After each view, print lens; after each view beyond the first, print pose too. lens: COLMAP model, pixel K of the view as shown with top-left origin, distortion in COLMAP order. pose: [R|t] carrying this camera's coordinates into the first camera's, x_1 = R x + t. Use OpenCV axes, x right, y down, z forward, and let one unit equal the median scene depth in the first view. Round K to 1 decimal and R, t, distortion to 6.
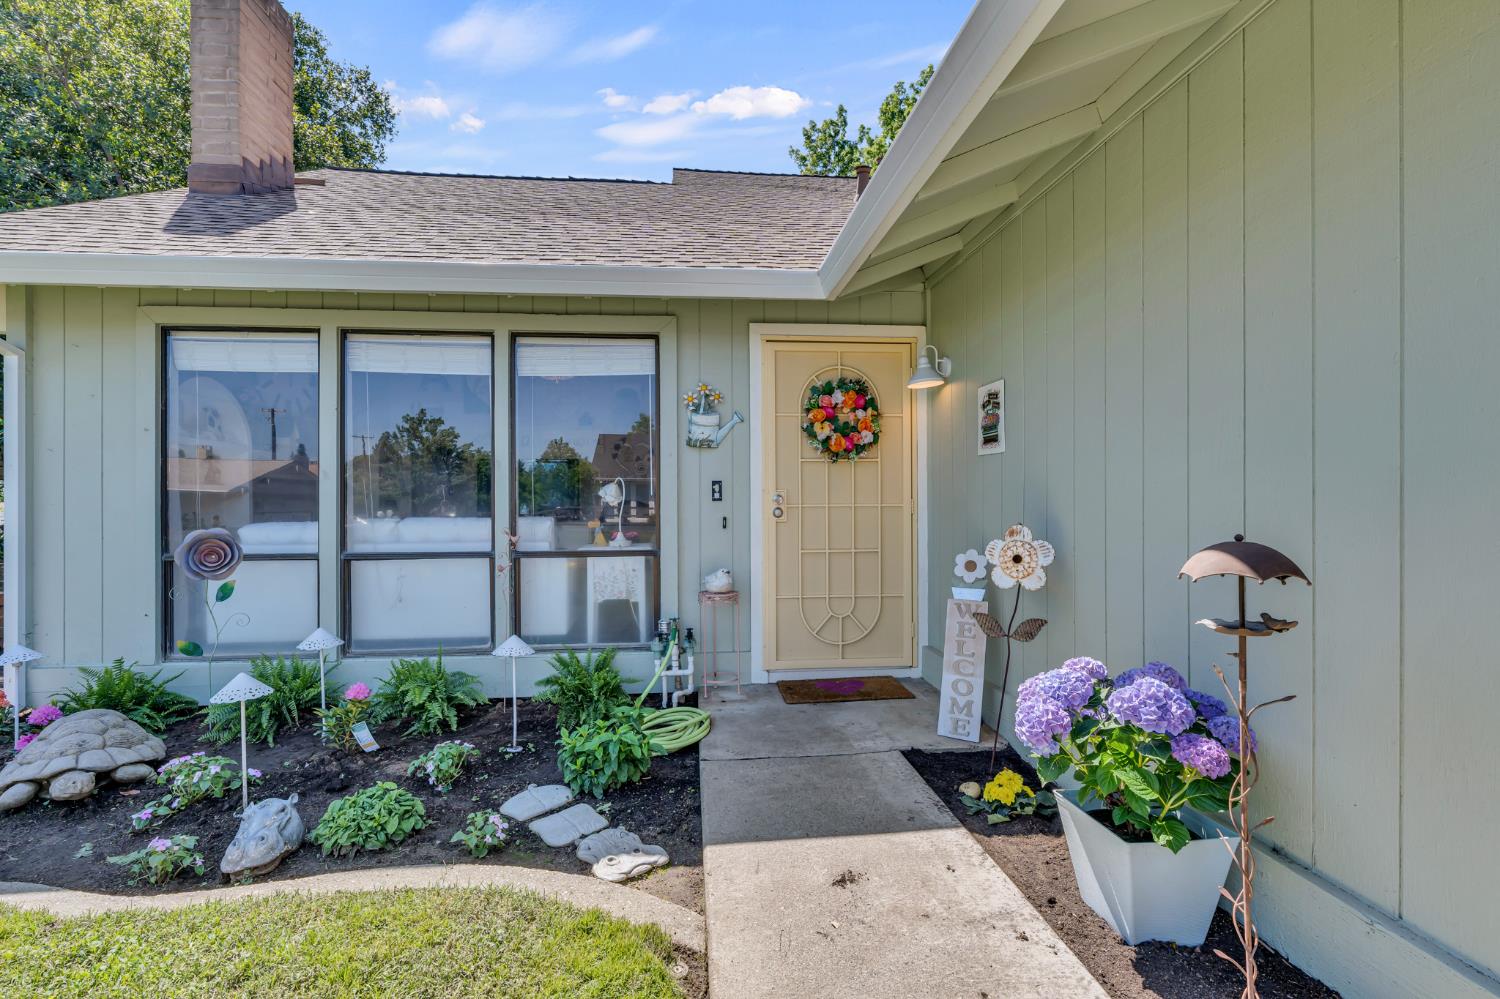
lens RADIAL K [[678.7, 0, 740.6], [0, 678.7, 500.2], [0, 0, 1]] dist [-0.002295, -0.000267]
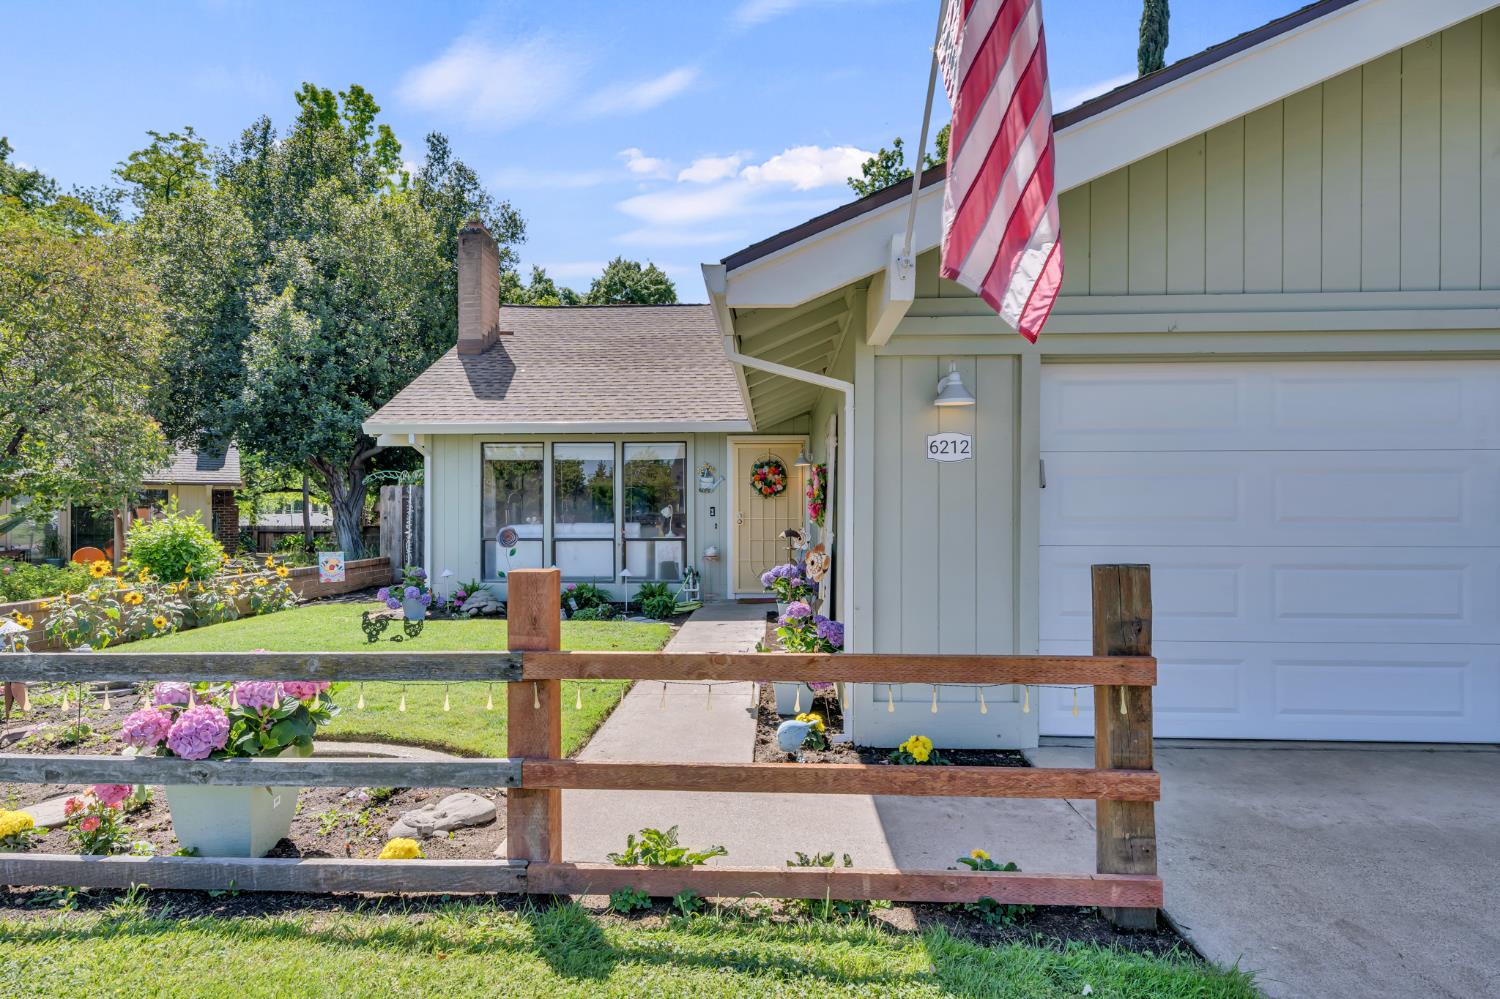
lens RADIAL K [[755.0, 0, 735.5], [0, 755.0, 505.7], [0, 0, 1]] dist [0.002147, 0.000251]
pose [[0.990651, 0.003291, -0.136378, 0.374770], [-0.002931, 0.999992, 0.002837, -0.040068], [0.136386, -0.002411, 0.990653, -1.426021]]
